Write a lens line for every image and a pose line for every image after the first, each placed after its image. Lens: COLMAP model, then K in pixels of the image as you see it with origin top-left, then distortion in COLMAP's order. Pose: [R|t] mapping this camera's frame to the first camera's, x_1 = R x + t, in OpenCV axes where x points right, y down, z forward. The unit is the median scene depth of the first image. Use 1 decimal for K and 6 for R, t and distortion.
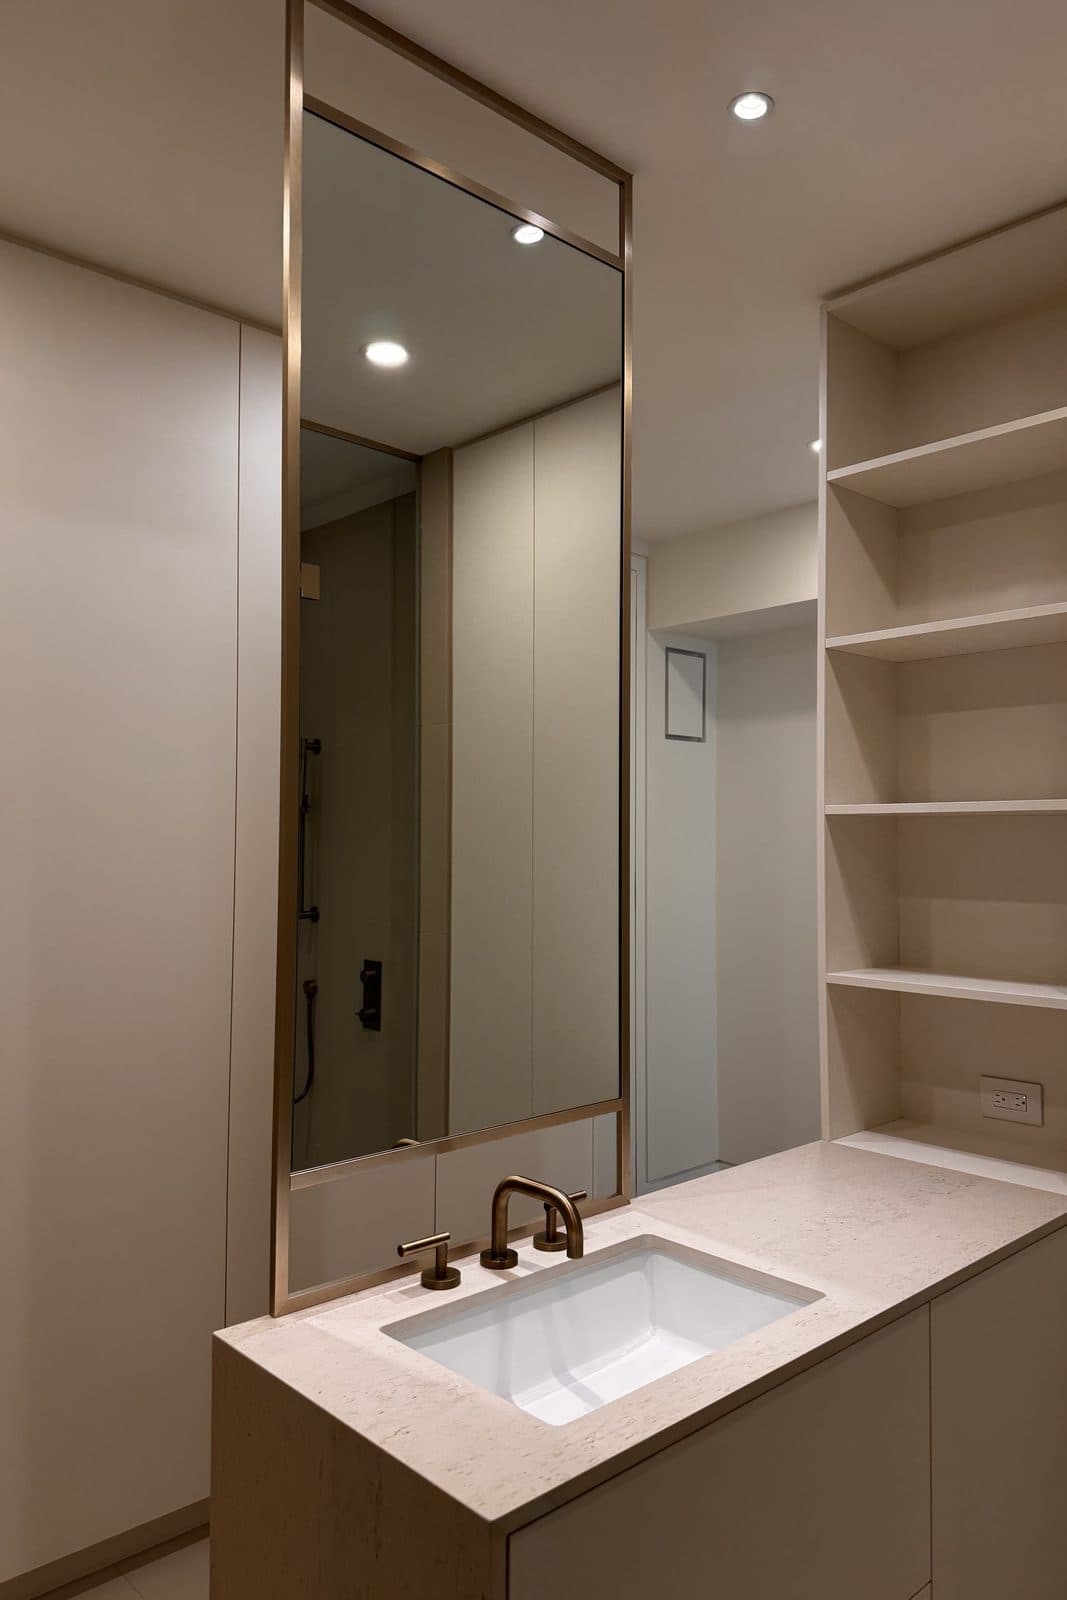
lens RADIAL K [[1126.6, 0, 533.5], [0, 1126.6, 800.0], [0, 0, 1]] dist [0.094109, -0.158197]
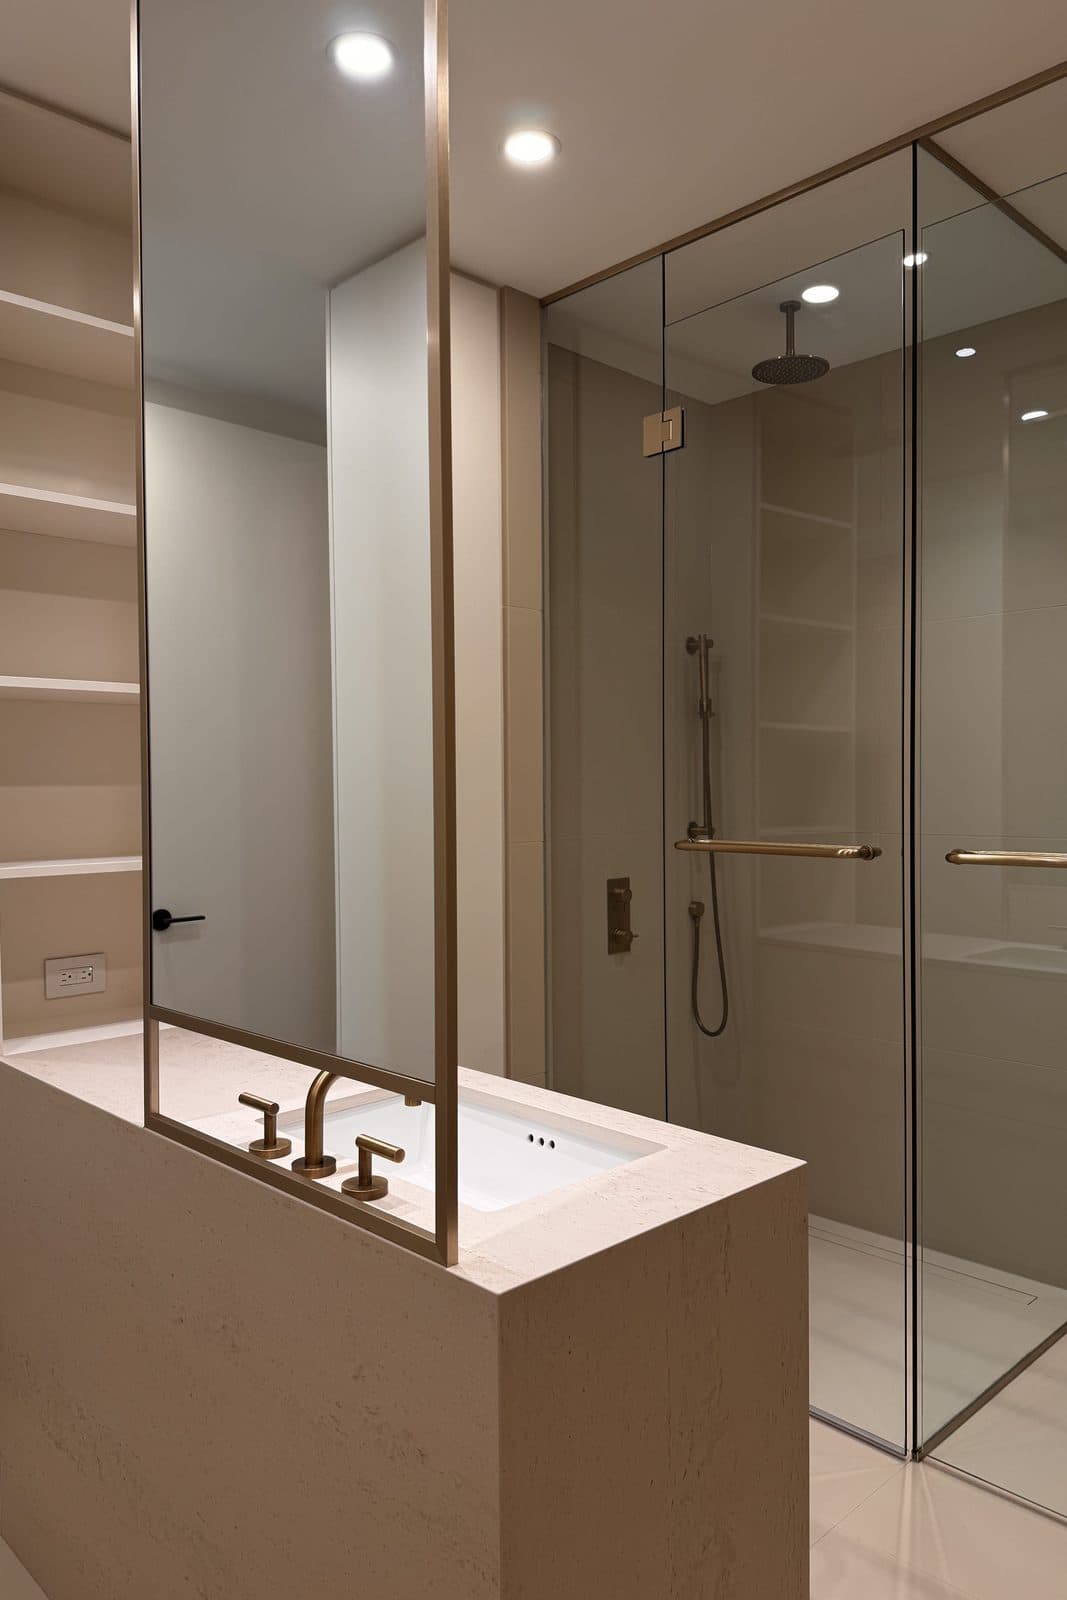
lens RADIAL K [[1126.6, 0, 533.5], [0, 1126.6, 800.0], [0, 0, 1]] dist [0.094109, -0.158197]
pose [[-0.022187, -0.016824, 0.999612, -0.640930], [-0.022872, 0.999605, 0.016317, 0.077244], [-0.999492, -0.022501, -0.022563, 0.619563]]
